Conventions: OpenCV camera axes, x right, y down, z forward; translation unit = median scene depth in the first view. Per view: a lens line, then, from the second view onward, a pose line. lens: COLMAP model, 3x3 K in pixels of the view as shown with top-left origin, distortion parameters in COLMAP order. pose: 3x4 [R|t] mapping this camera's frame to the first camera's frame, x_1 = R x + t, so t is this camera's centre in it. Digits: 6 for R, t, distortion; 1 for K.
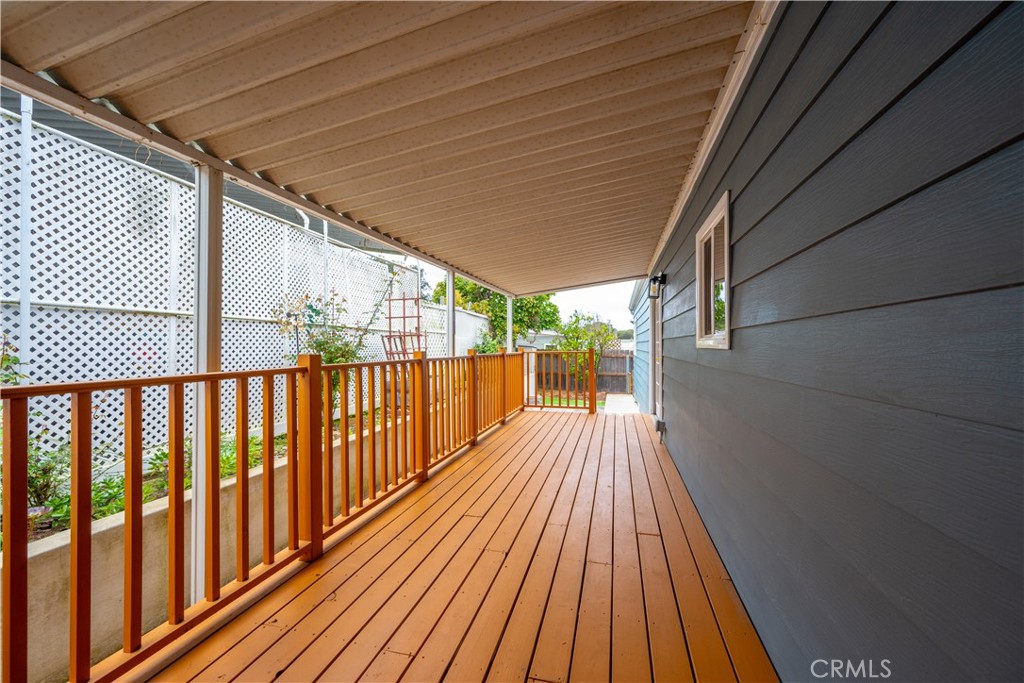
lens RADIAL K [[402.3, 0, 514.4], [0, 402.3, 336.9], [0, 0, 1]] dist [-0.000060, 0.000059]
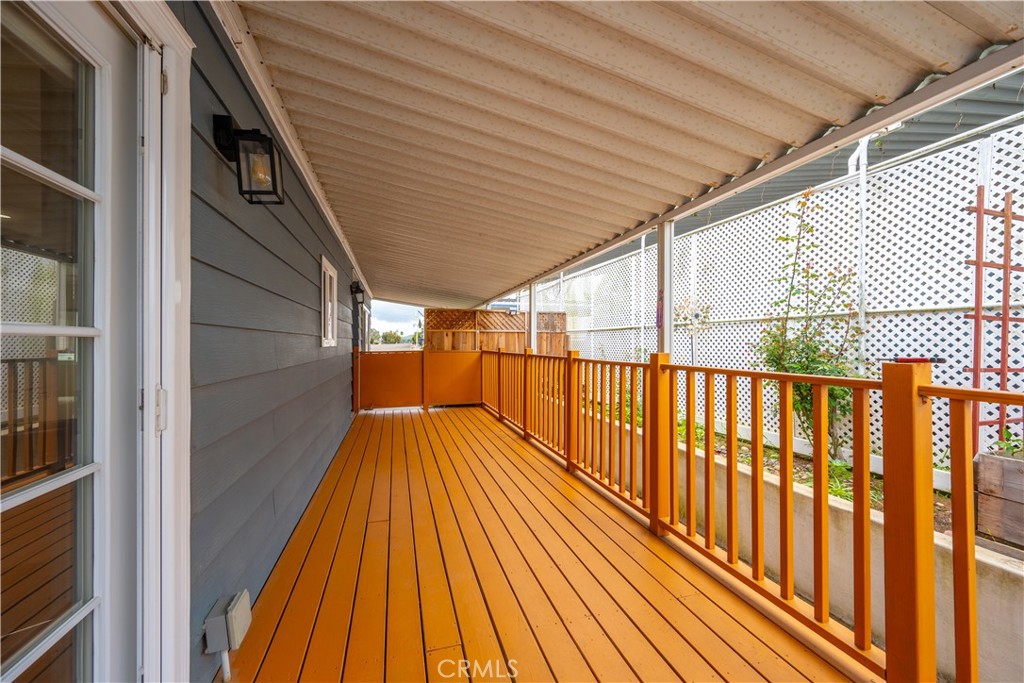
lens RADIAL K [[402.3, 0, 514.4], [0, 402.3, 336.9], [0, 0, 1]] dist [-0.000060, 0.000059]
pose [[-0.859640, -0.017355, -0.510605, 0.384064], [-0.000276, 0.999439, -0.033504, 0.034284], [0.510900, -0.028660, -0.859162, 1.616464]]
